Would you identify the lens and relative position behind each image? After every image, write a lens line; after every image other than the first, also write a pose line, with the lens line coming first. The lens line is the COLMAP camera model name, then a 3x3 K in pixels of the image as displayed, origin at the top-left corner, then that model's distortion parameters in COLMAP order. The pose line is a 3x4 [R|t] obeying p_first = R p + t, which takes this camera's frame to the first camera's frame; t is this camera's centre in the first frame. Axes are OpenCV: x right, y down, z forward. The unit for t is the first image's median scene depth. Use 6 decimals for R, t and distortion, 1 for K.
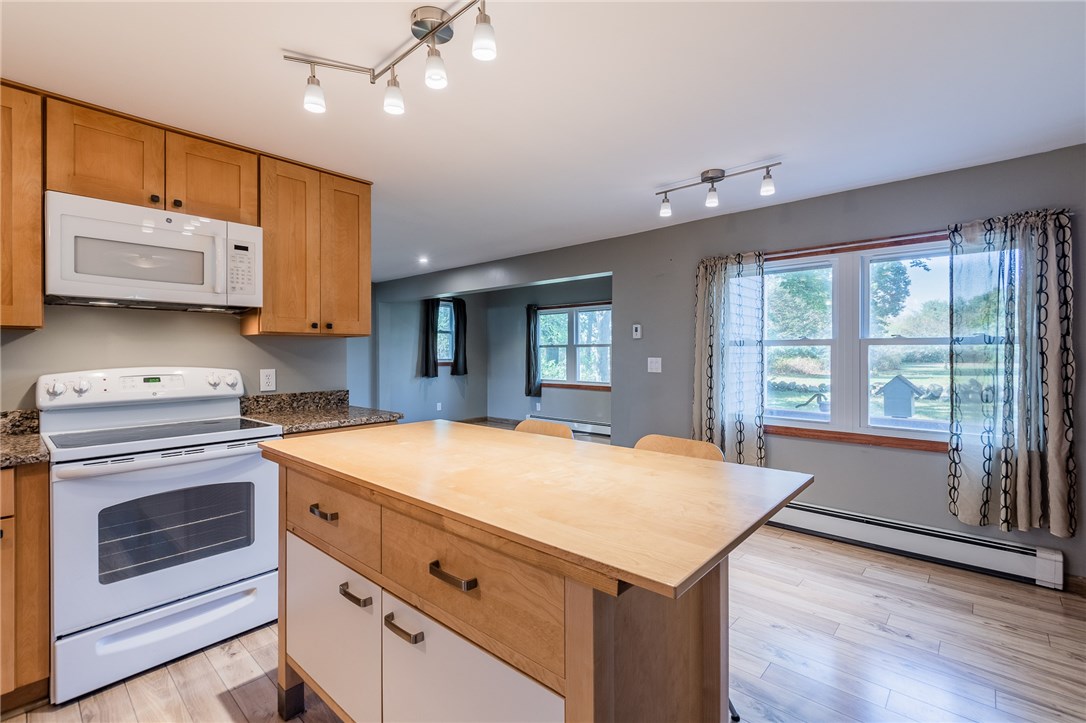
lens RADIAL K [[480.6, 0, 539.2], [0, 480.6, 354.6], [0, 0, 1]] dist [0.002218, -0.000243]
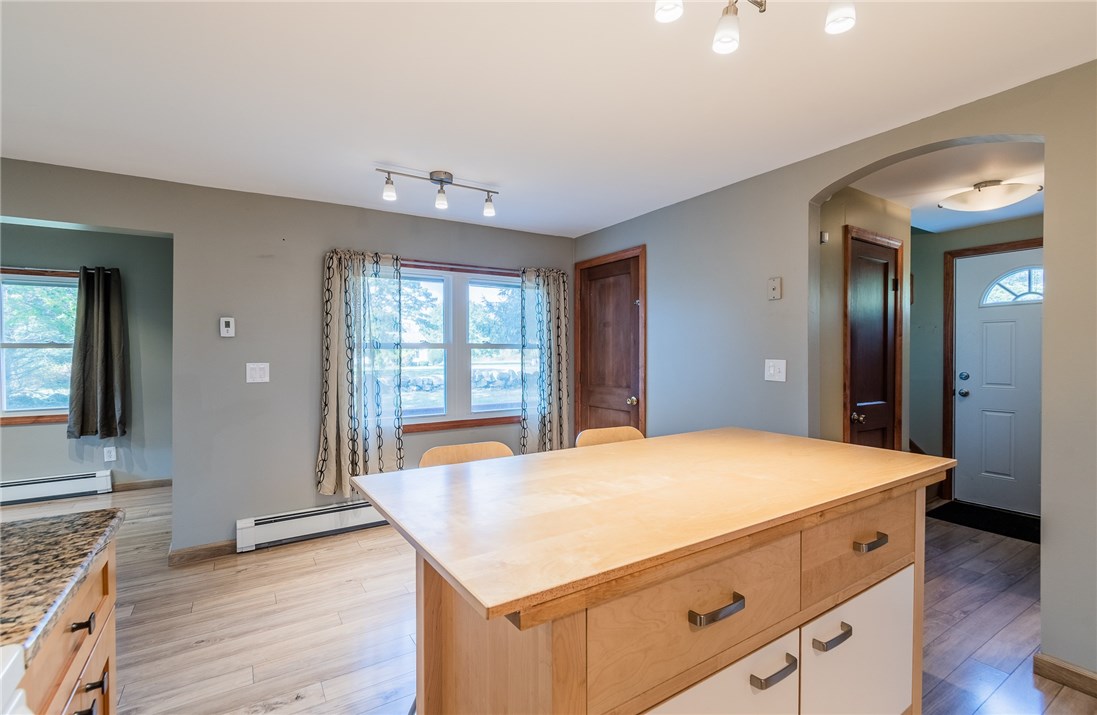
lens RADIAL K [[490.2, 0, 543.4], [0, 490.2, 356.4], [0, 0, 1]] dist [0.002441, 0.000099]
pose [[0.266701, -0.006426, 0.963758, -0.609963], [0.010454, 0.999938, 0.003774, -0.002940], [-0.963722, 0.009068, 0.266752, 0.568740]]
